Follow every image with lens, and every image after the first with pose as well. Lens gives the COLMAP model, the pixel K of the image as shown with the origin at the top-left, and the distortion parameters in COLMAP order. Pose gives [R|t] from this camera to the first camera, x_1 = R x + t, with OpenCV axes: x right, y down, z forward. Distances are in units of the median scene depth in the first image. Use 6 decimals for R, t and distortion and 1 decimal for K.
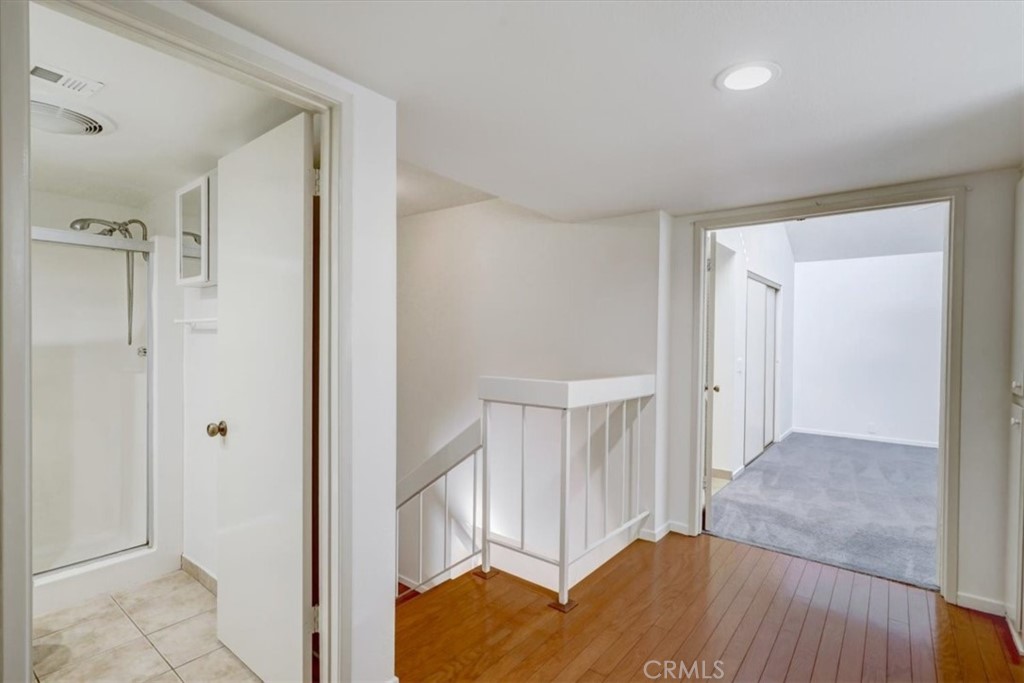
lens RADIAL K [[498.1, 0, 508.8], [0, 498.1, 344.8], [0, 0, 1]] dist [-0.004320, 0.005994]
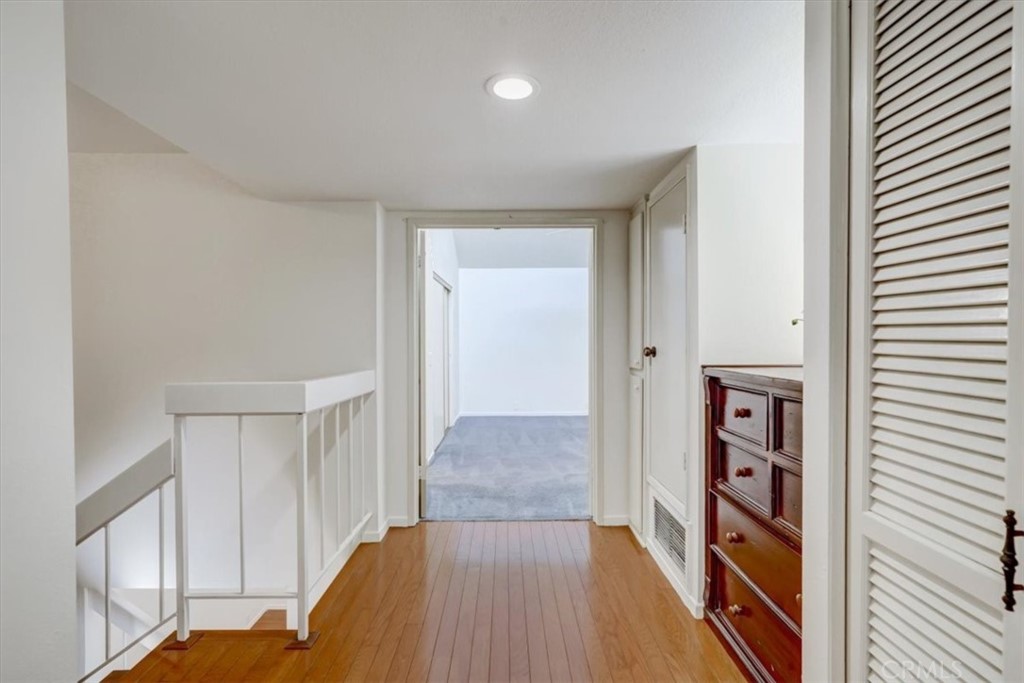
lens RADIAL K [[498.1, 0, 516.6], [0, 498.1, 342.5], [0, 0, 1]] dist [-0.004320, 0.005994]
pose [[0.776751, -0.020144, 0.629485, -0.113838], [0.022289, 0.999741, 0.004490, 0.008876], [-0.629413, 0.010543, 0.777000, 0.078534]]
